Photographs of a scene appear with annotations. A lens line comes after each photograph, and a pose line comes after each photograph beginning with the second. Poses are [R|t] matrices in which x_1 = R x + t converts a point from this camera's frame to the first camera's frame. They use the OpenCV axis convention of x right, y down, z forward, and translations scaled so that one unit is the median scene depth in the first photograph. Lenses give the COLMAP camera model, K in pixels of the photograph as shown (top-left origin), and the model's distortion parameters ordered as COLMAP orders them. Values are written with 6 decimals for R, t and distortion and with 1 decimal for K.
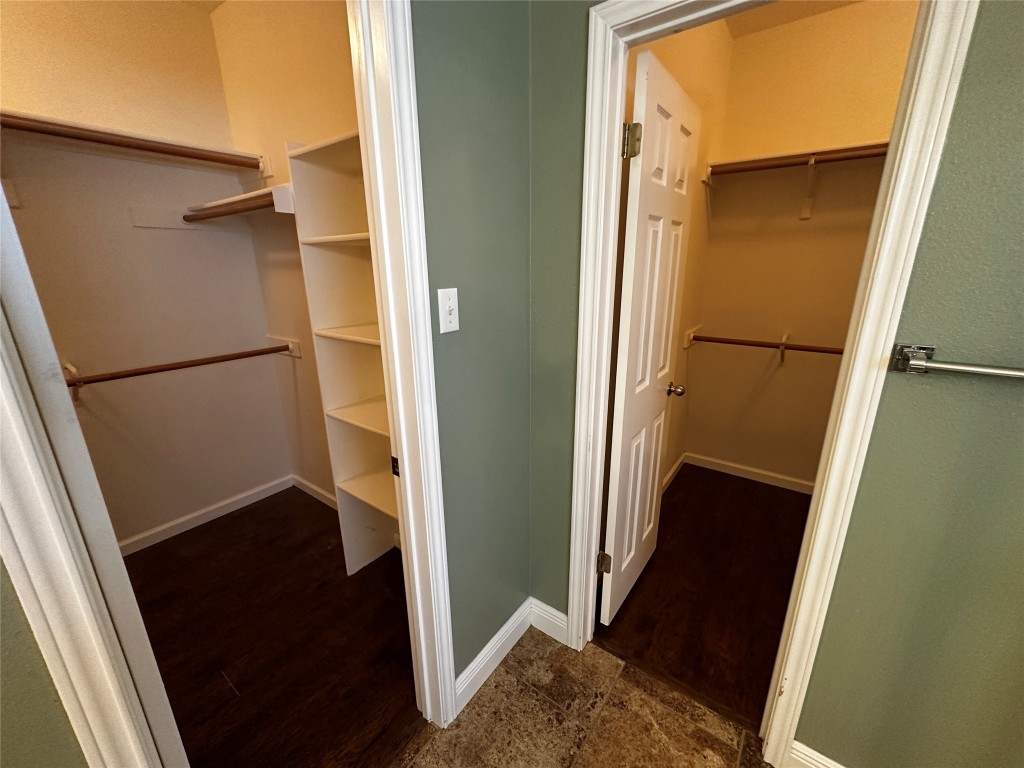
lens RADIAL K [[410.4, 0, 509.8], [0, 410.4, 382.5], [0, 0, 1]] dist [-0.001250, -0.000043]
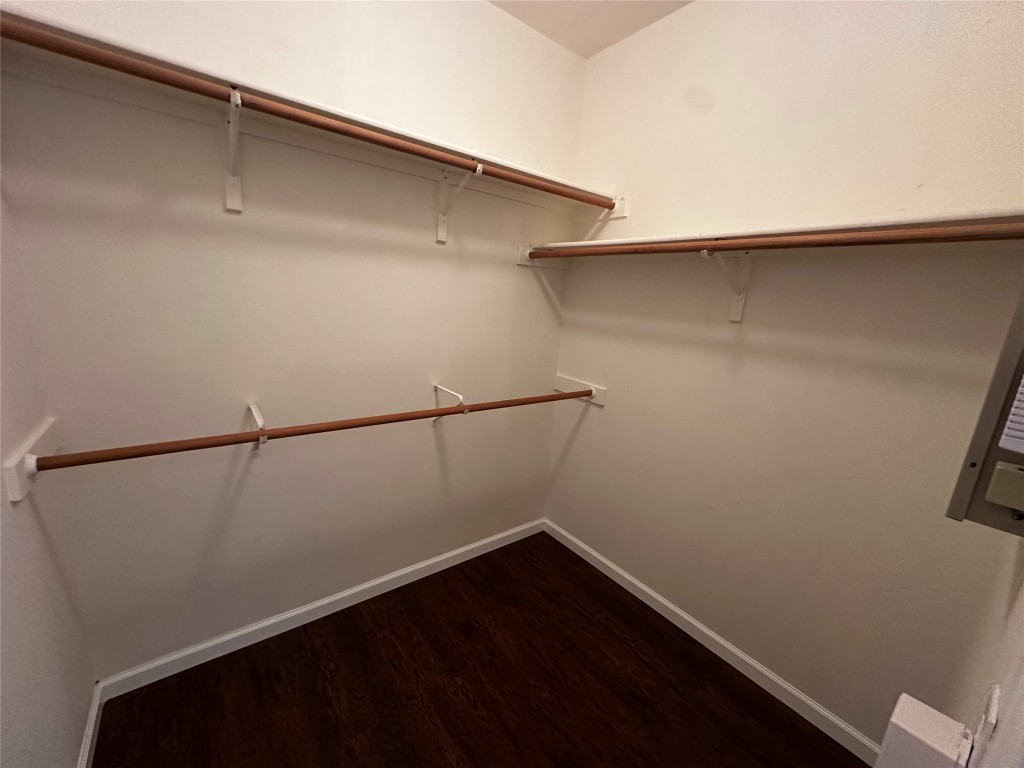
lens RADIAL K [[410.4, 0, 515.9], [0, 410.4, 386.4], [0, 0, 1]] dist [-0.001250, -0.000043]
pose [[0.286818, -0.188071, 0.939343, 0.241743], [0.179625, 0.973707, 0.140105, -0.166155], [-0.940994, 0.128545, 0.313059, 0.470783]]
